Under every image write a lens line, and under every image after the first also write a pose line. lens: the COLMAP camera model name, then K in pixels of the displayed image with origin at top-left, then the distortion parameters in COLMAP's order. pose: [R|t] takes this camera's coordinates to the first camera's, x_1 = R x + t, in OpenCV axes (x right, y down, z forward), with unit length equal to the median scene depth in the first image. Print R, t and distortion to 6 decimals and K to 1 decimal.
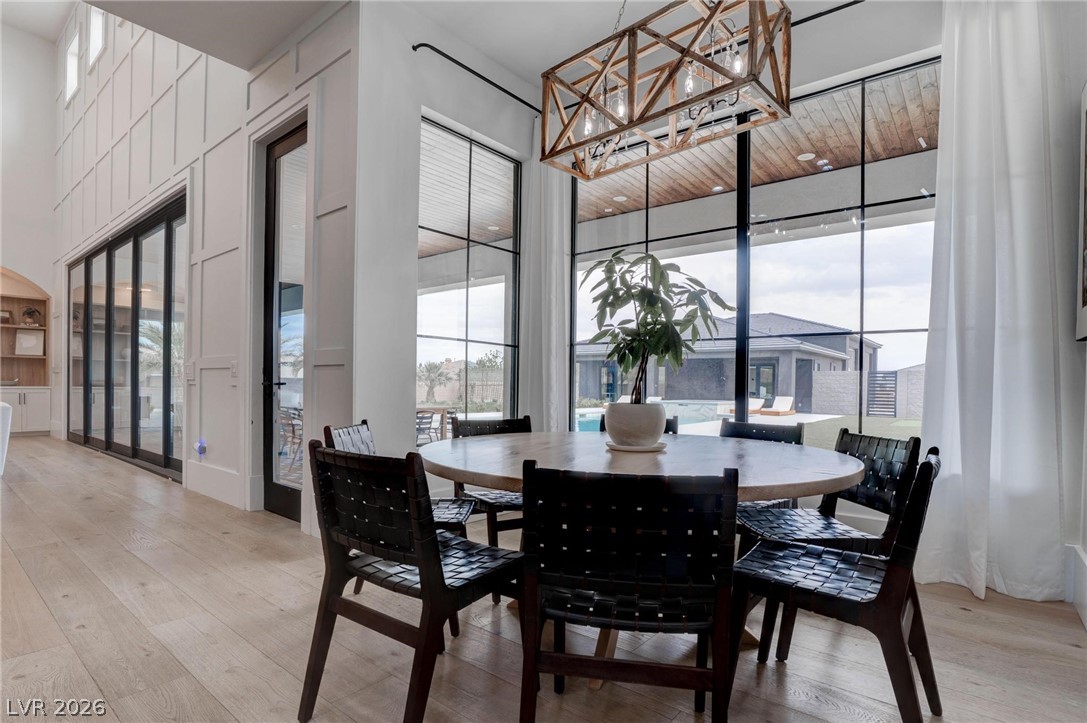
lens RADIAL K [[543.9, 0, 545.1], [0, 543.9, 391.7], [0, 0, 1]] dist [-0.025098, -0.000022]
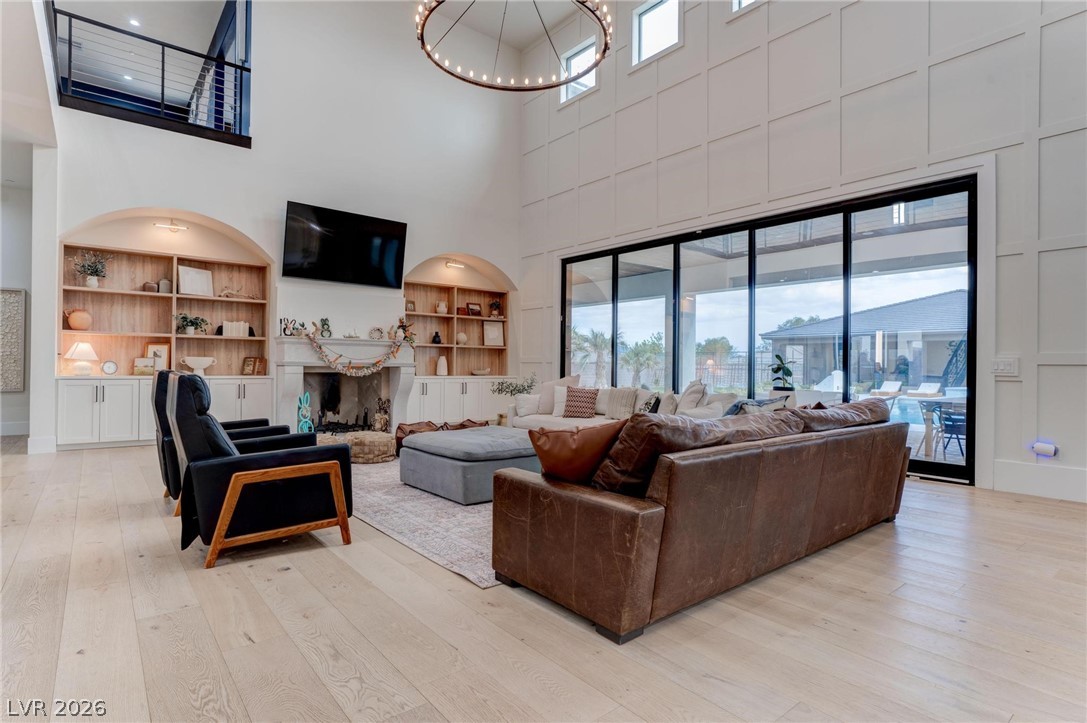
lens RADIAL K [[567.3, 0, 532.2], [0, 567.3, 369.6], [0, 0, 1]] dist [-0.021363, 0.001196]
pose [[0.978267, 0.001028, -0.207345, -0.689608], [-0.002427, 0.999976, -0.006495, -0.014901], [0.207333, 0.006857, 0.978246, -0.087674]]
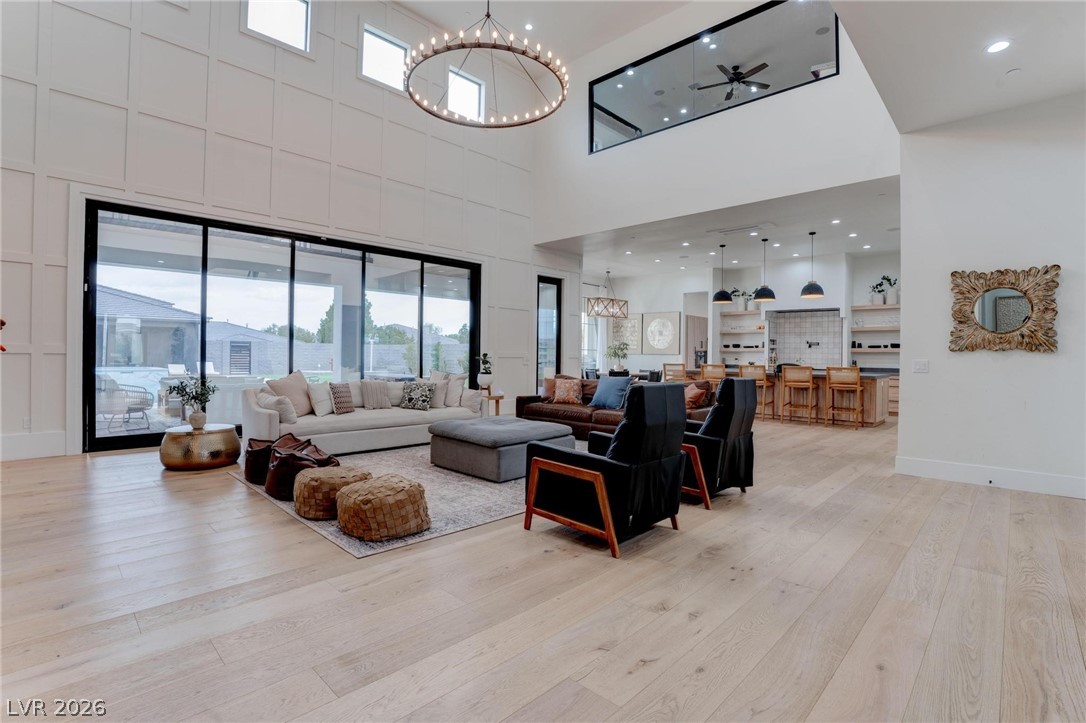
lens RADIAL K [[508.5, 0, 544.9], [0, 508.5, 355.9], [0, 0, 1]] dist [-0.059125, 0.014719]
pose [[0.081258, -0.013072, 0.996607, -1.426021], [-0.001941, 0.999910, 0.013274, -0.038627], [-0.996691, -0.003013, 0.081226, 0.342675]]
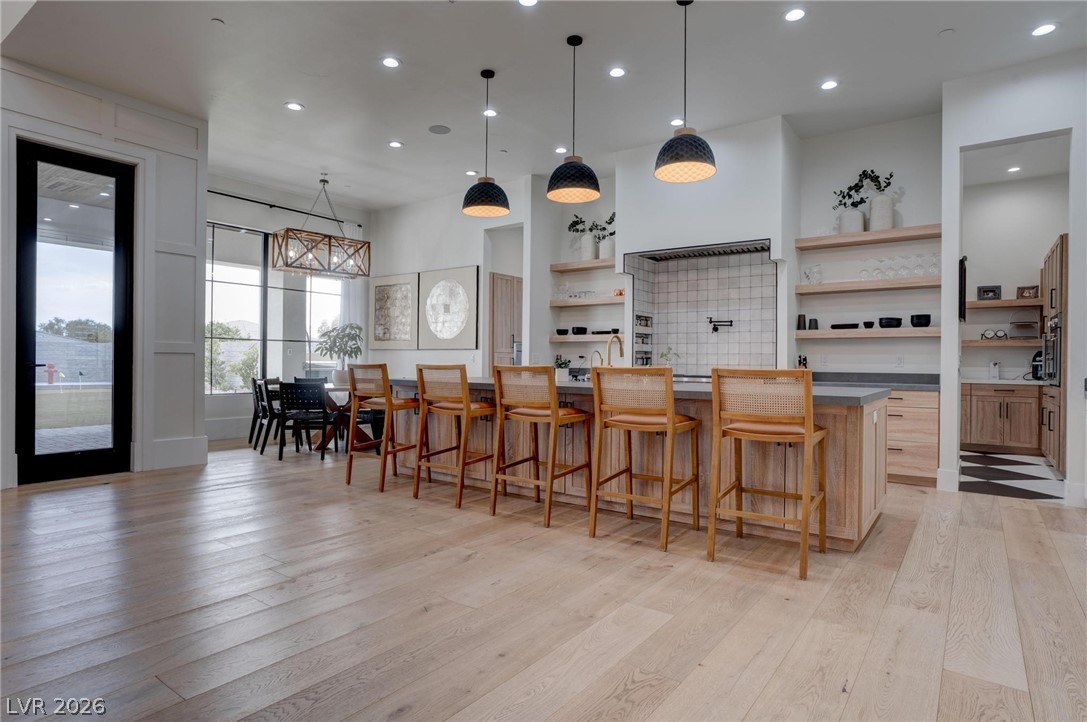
lens RADIAL K [[602.0, 0, 537.5], [0, 602.0, 360.8], [0, 0, 1]] dist [-0.016325, 0.000966]
pose [[-0.048620, -0.010418, 0.998763, -0.812243], [0.000929, 0.999945, 0.010475, -0.015005], [-0.998817, 0.001437, -0.048607, 0.018907]]
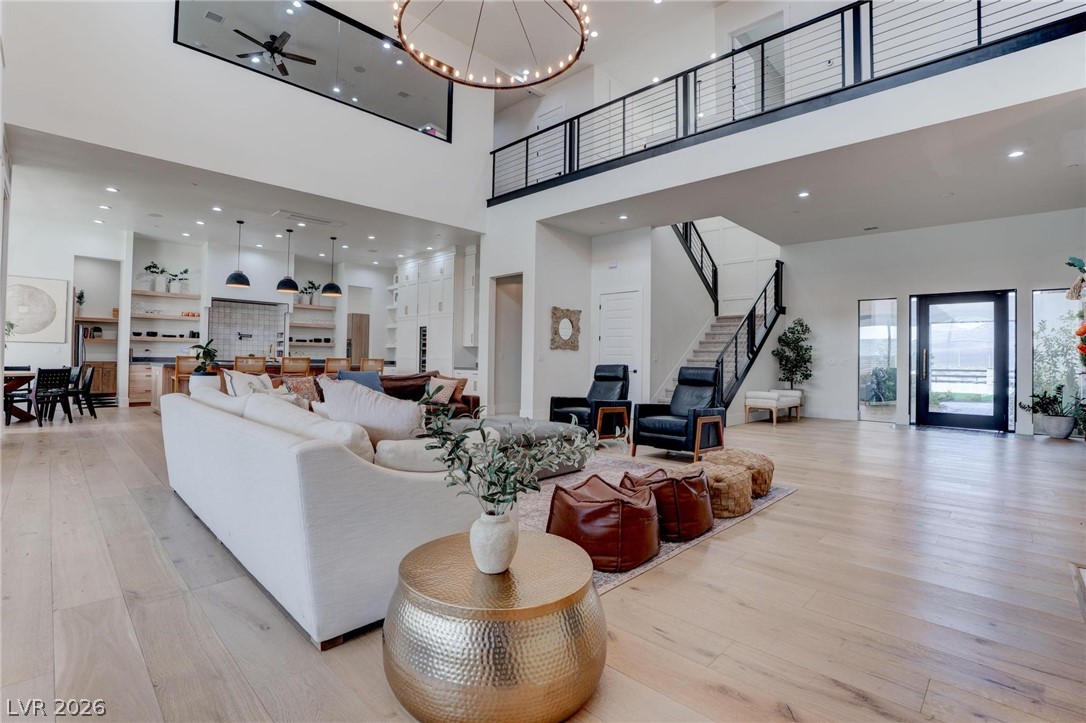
lens RADIAL K [[508.5, 0, 544.9], [0, 508.5, 355.9], [0, 0, 1]] dist [-0.059125, 0.014719]
pose [[-0.996151, -0.026367, 0.083599, -0.950712], [-0.026242, 0.999652, 0.002604, -0.025457], [-0.083639, 0.000400, -0.996496, 0.974162]]
